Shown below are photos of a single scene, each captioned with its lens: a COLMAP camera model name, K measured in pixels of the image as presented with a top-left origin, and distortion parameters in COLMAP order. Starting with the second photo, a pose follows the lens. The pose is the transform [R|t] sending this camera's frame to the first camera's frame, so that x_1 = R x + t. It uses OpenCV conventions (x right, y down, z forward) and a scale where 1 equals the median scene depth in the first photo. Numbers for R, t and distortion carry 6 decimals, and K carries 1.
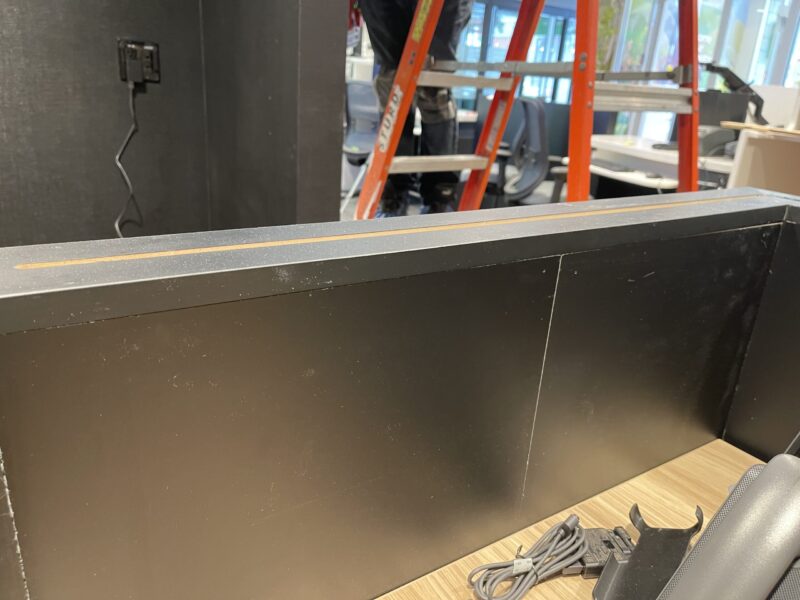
lens RADIAL K [[611.2, 0, 401.2], [0, 611.2, 295.7], [0, 0, 1]] dist [0.055576, -0.061123]
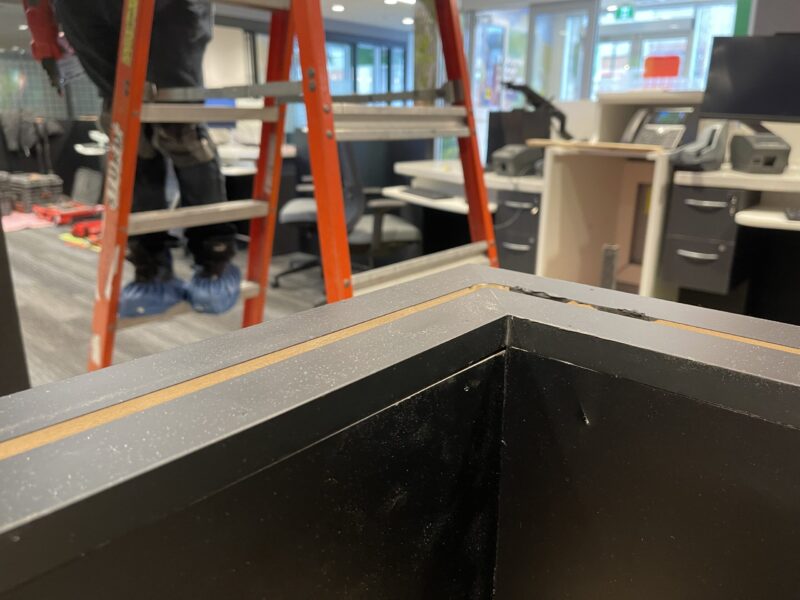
lens RADIAL K [[611.2, 0, 395.5], [0, 611.2, 301.4], [0, 0, 1]] dist [0.055576, -0.061123]
pose [[0.971728, -0.124115, 0.200846, 0.132568], [0.132134, 0.990865, -0.026969, -0.047221], [-0.195664, 0.052746, 0.979251, 0.161710]]
